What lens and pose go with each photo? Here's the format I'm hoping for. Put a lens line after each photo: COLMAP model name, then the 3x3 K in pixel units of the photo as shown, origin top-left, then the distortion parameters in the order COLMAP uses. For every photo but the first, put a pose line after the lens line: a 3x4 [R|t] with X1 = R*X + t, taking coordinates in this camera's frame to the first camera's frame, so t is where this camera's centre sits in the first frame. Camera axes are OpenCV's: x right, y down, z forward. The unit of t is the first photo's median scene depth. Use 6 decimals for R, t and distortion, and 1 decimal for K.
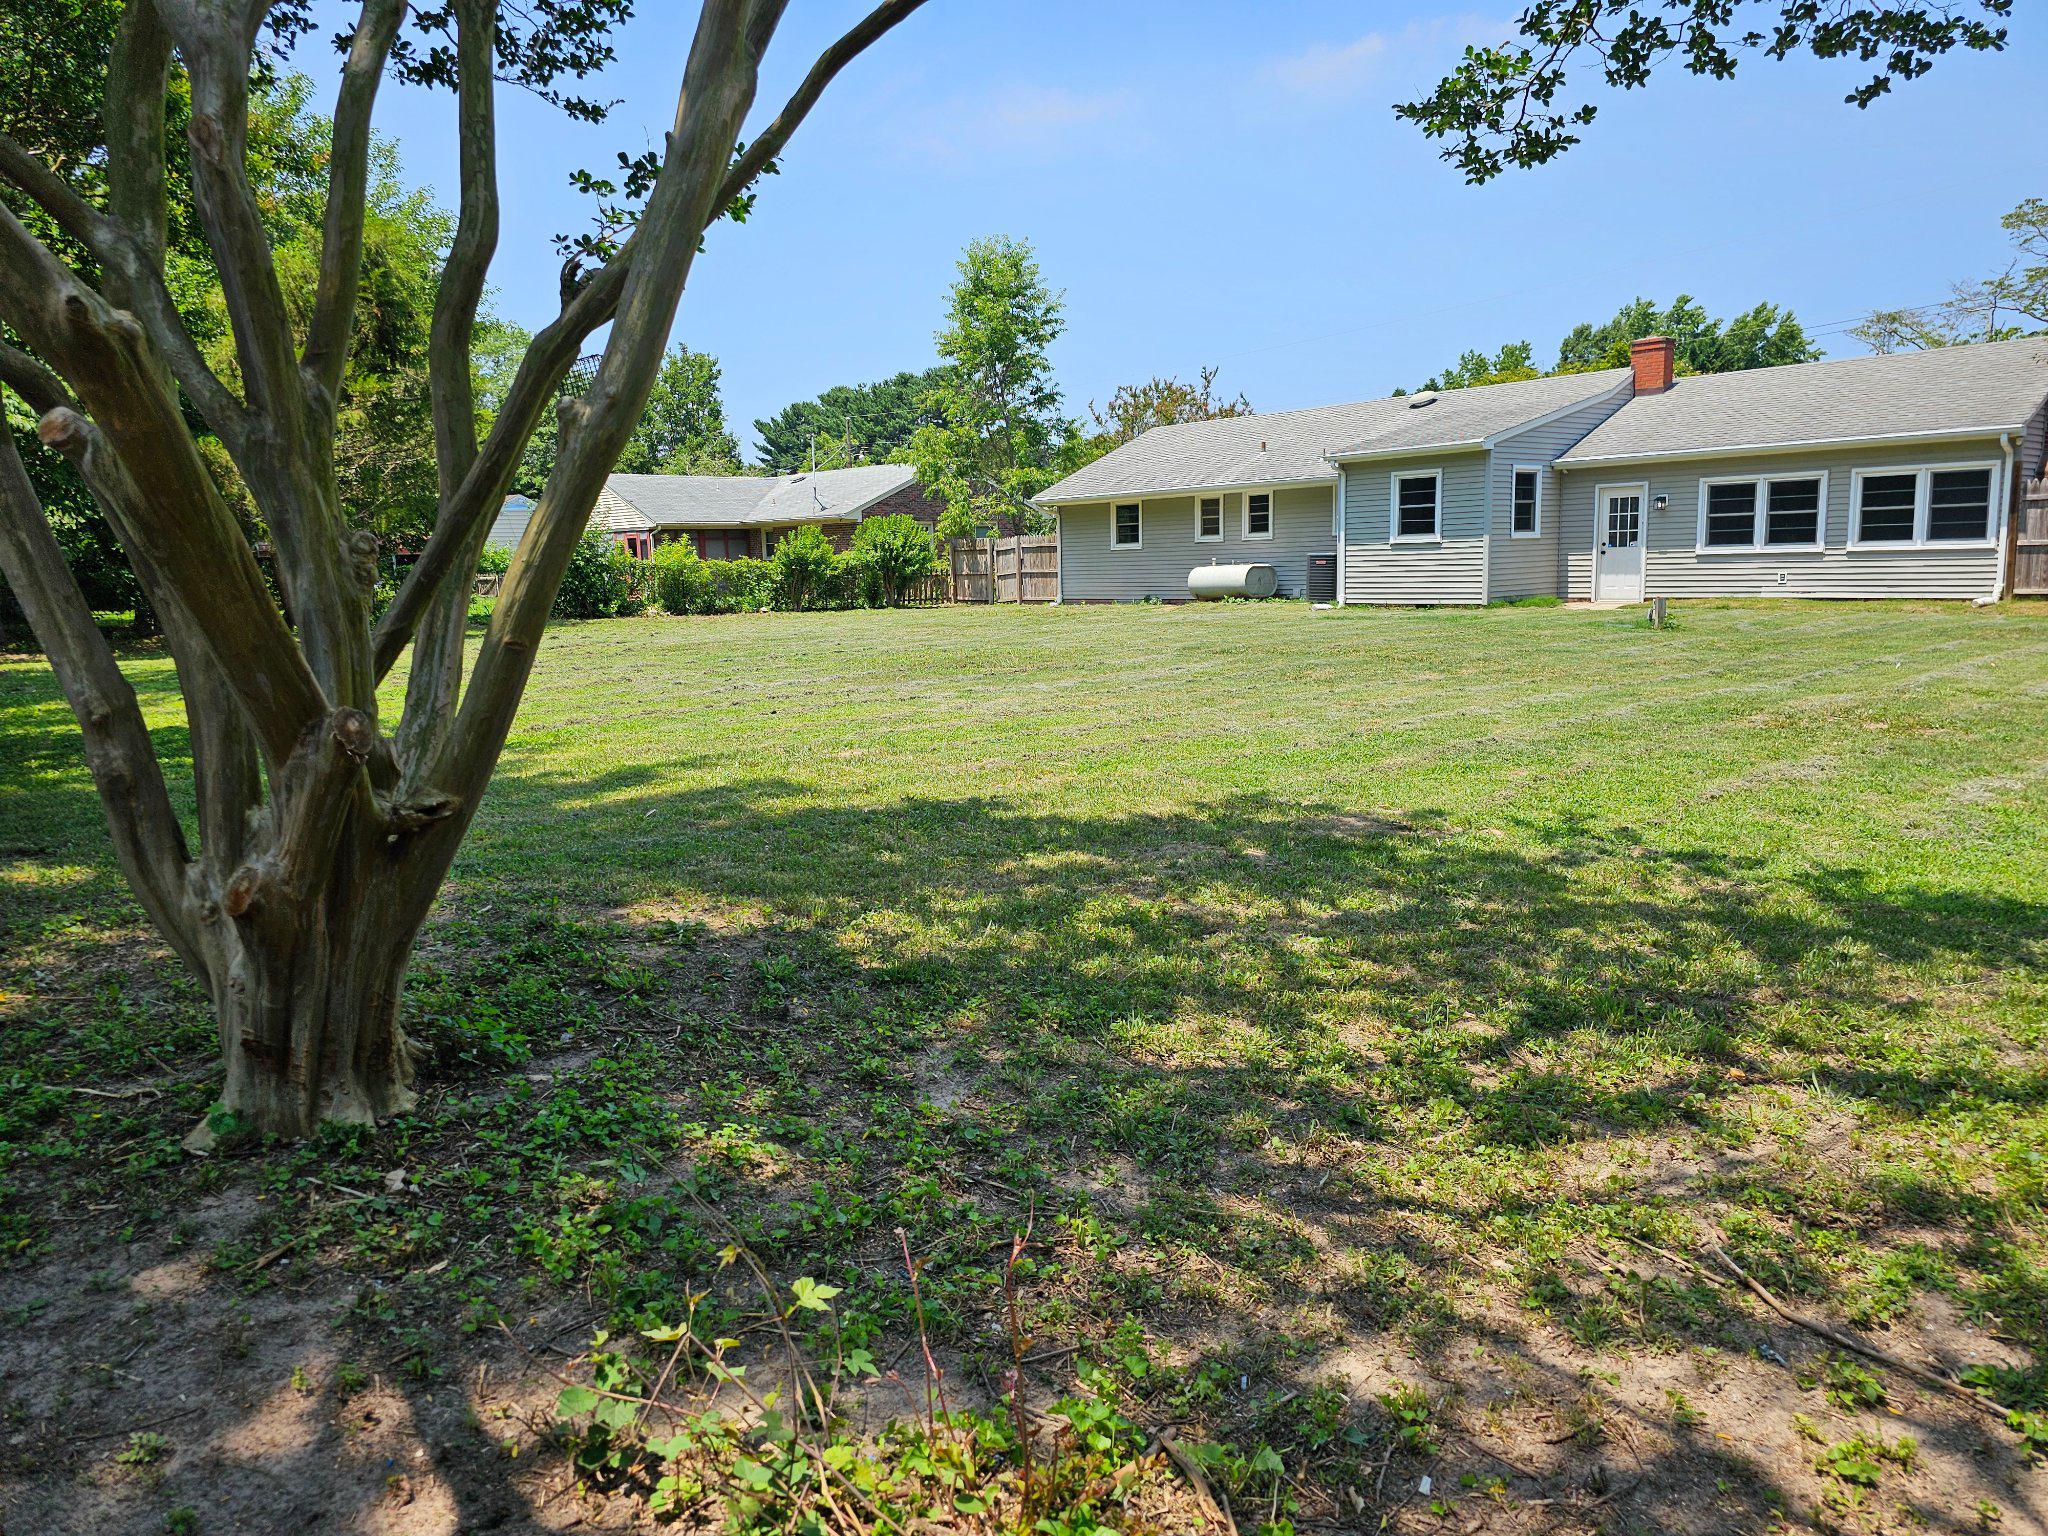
lens RADIAL K [[1395.4, 0, 1024.0], [0, 1395.4, 768.0], [0, 0, 1]] dist [0.006046, -0.024441]
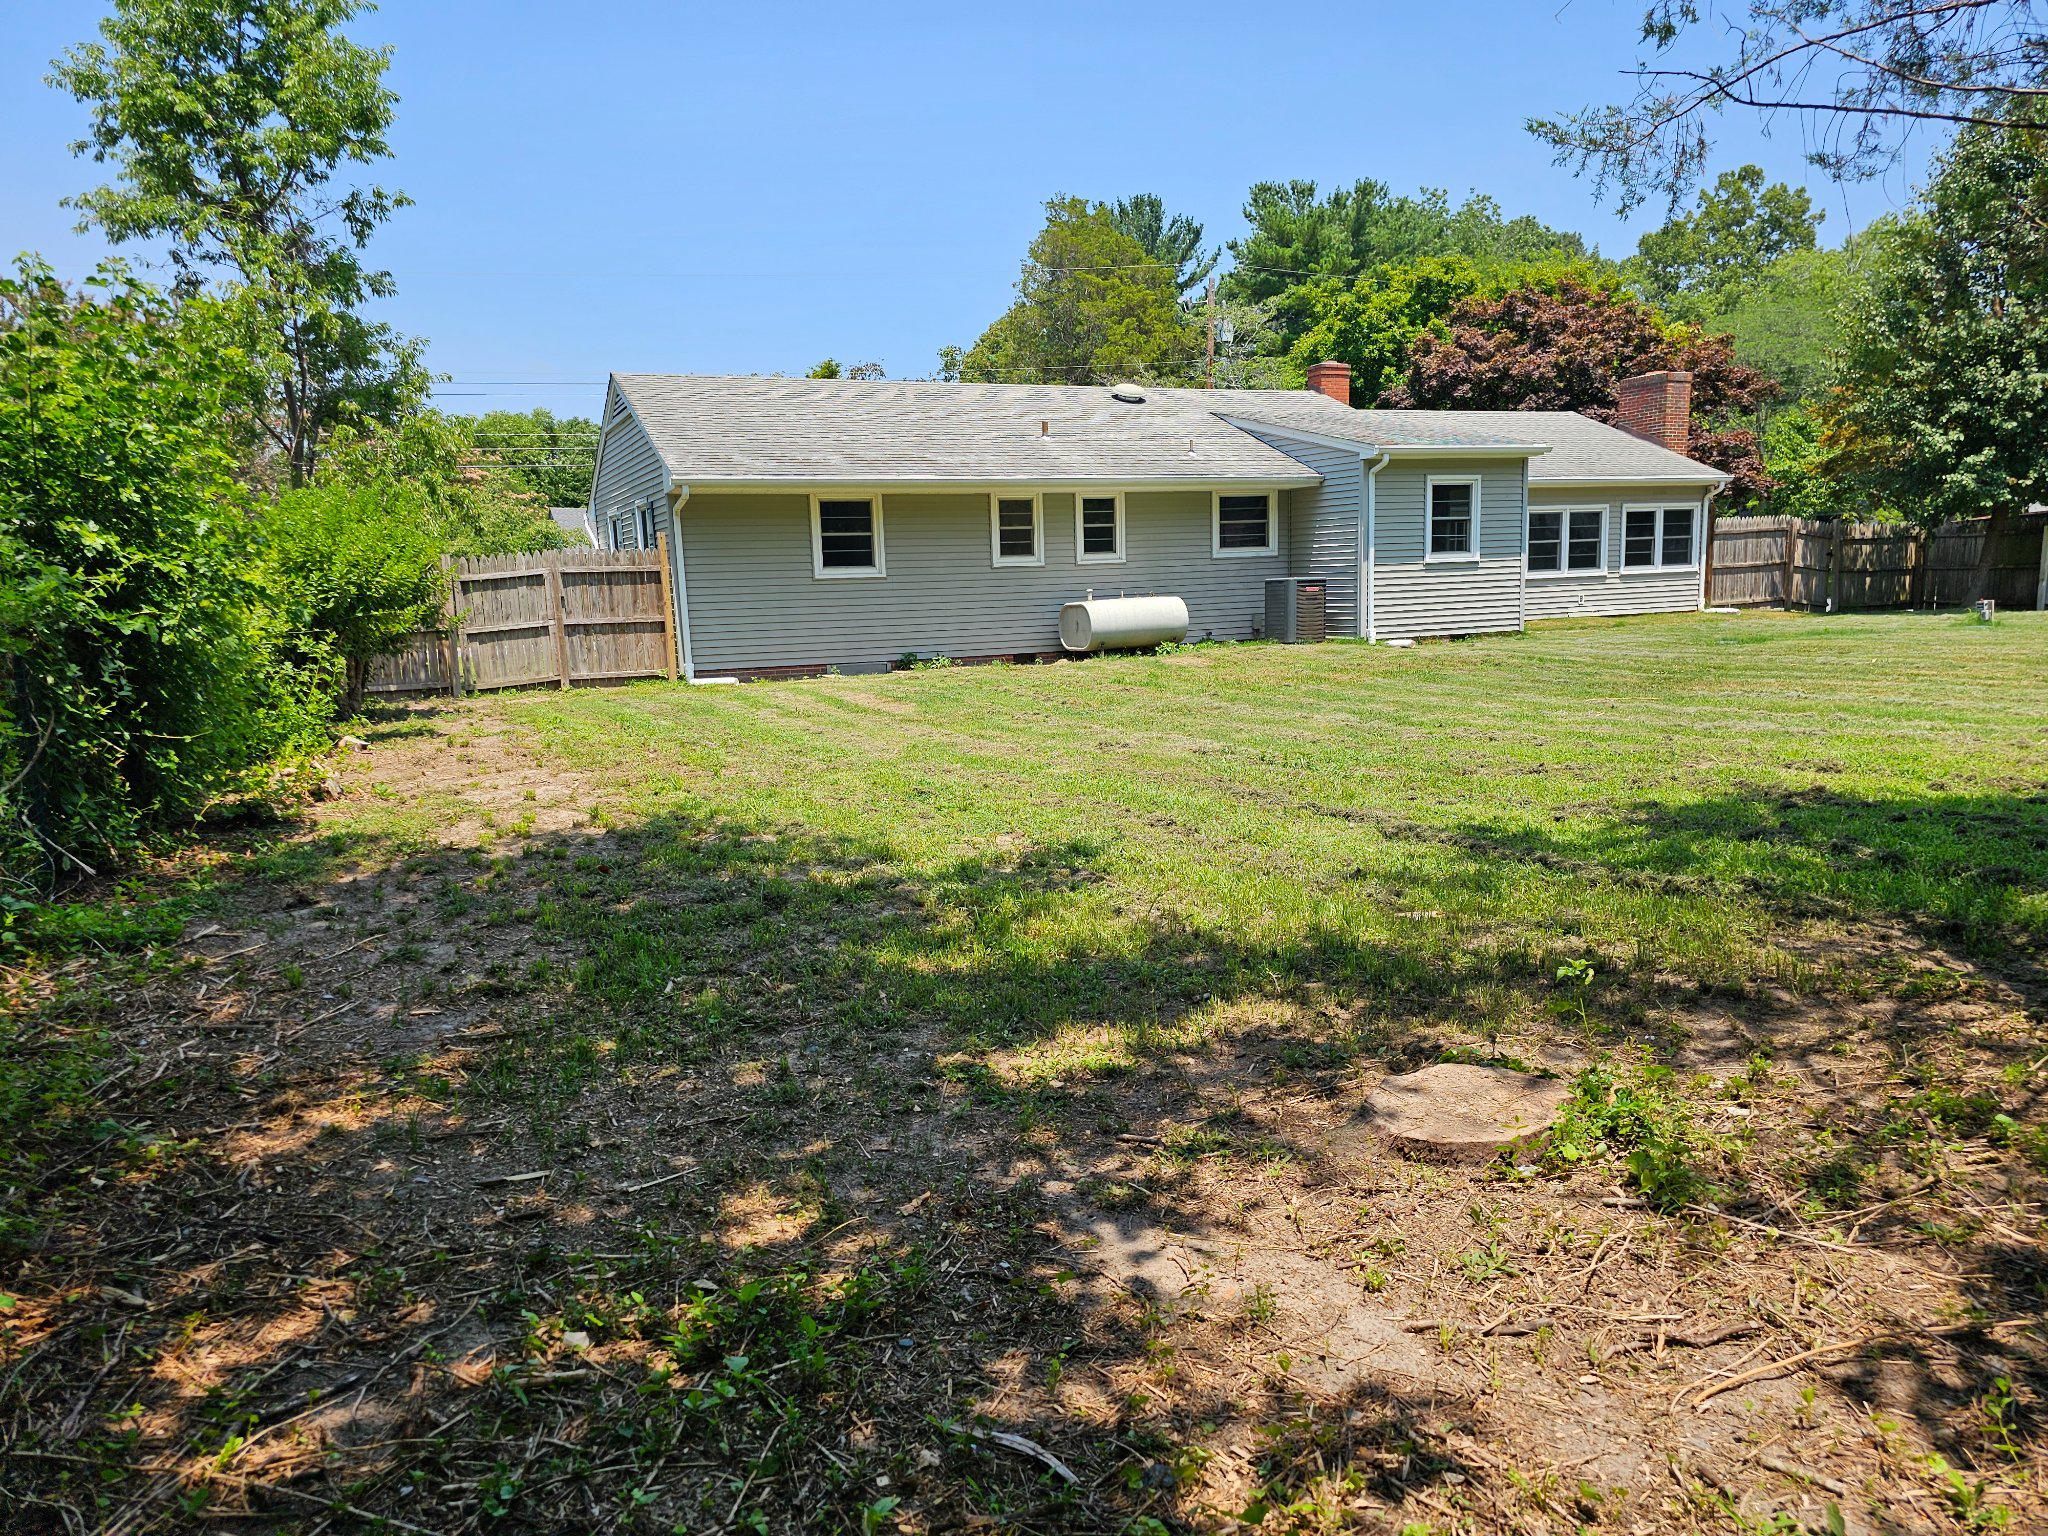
lens RADIAL K [[1323.4, 0, 1024.0], [0, 1323.4, 768.0], [0, 0, 1]] dist [0.062601, -0.000724]
pose [[0.322588, -0.112507, 0.939829, -0.563522], [0.164122, 0.984520, 0.061524, -0.130762], [-0.932202, 0.134400, 0.336059, 0.983348]]
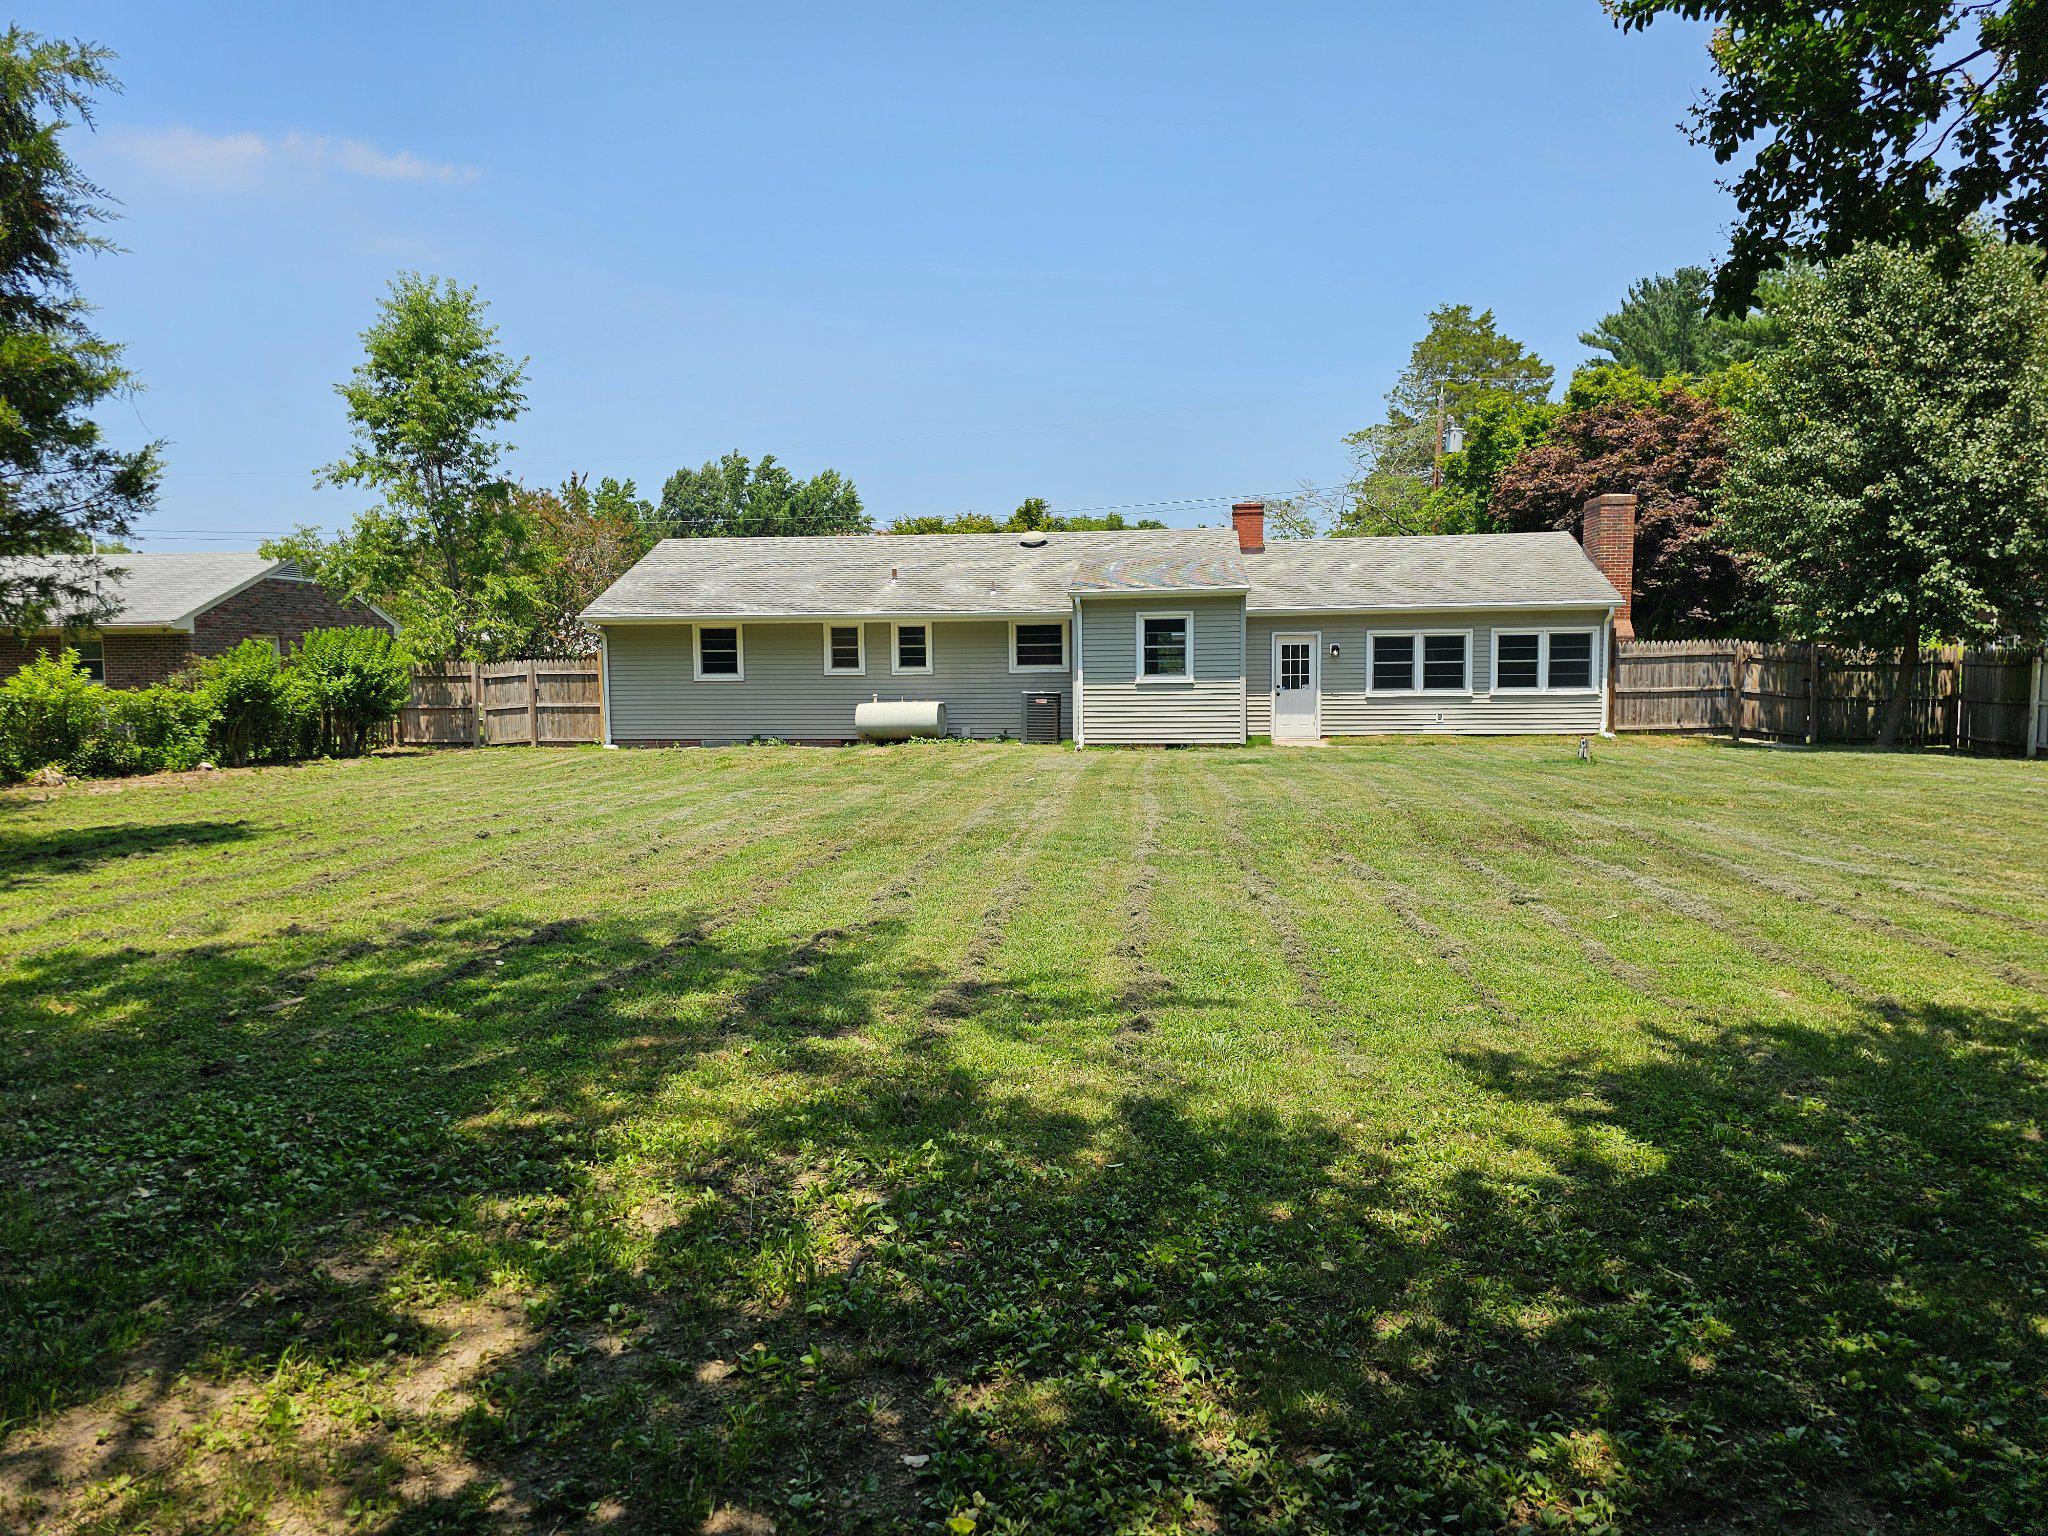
lens RADIAL K [[1316.0, 0, 1079.2], [0, 1316.0, 759.0], [0, 0, 1]] dist [0.073778, -0.000651]
pose [[0.735269, -0.026703, 0.677250, -0.401222], [0.088027, 0.994523, -0.056355, -0.059703], [-0.672035, 0.101052, 0.733592, 0.355702]]
